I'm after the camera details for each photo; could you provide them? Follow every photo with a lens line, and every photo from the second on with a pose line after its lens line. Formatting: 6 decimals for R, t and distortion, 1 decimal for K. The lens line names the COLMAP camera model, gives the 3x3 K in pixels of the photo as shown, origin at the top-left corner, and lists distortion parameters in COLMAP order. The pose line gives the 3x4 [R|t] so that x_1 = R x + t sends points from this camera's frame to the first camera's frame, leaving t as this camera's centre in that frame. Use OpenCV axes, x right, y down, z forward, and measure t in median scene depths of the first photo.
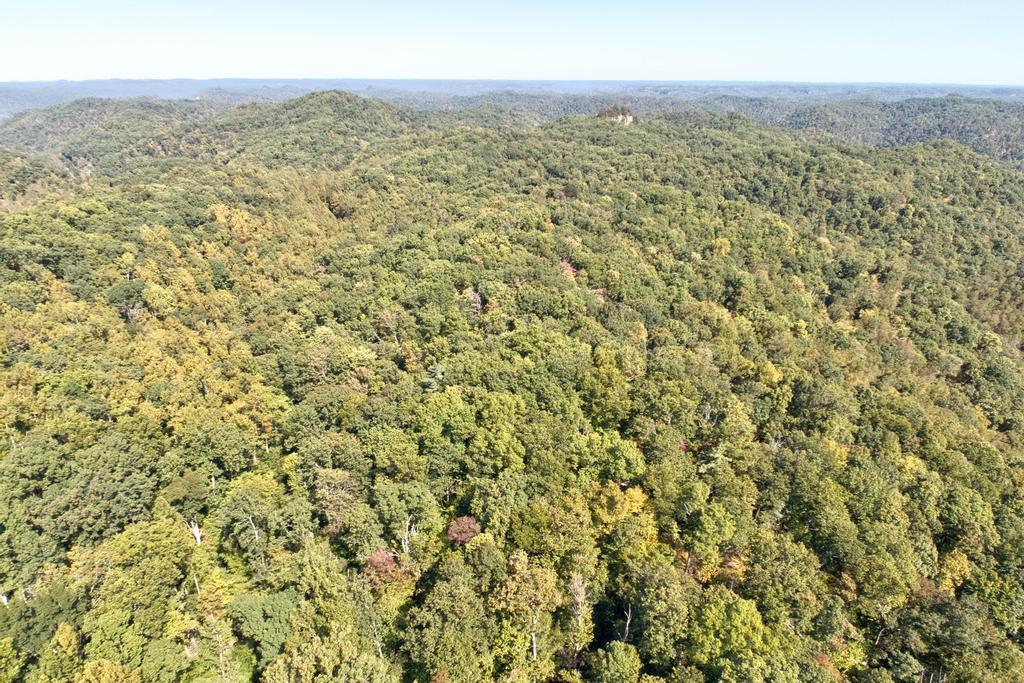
lens RADIAL K [[624.4, 0, 508.8], [0, 624.4, 385.3], [0, 0, 1]] dist [0.006530, -0.016725]
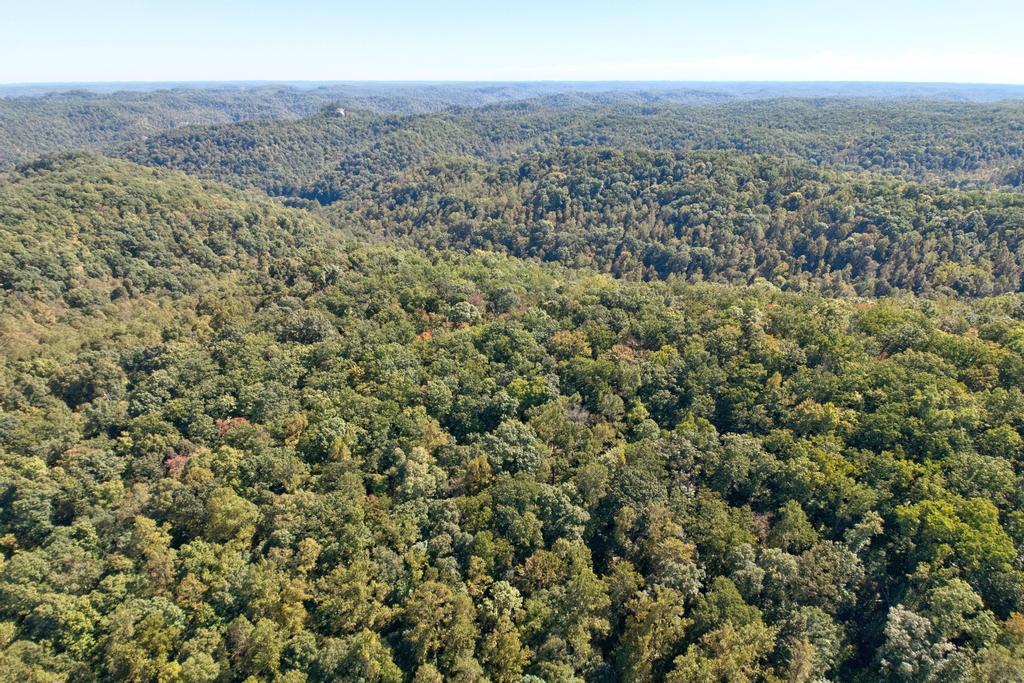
lens RADIAL K [[620.8, 0, 509.0], [0, 620.8, 390.9], [0, 0, 1]] dist [0.018227, -0.029557]
pose [[0.080157, -0.449169, 0.889844, -0.251339], [0.439697, 0.817101, 0.372843, -0.242193], [-0.894562, 0.361376, 0.262994, 0.482741]]
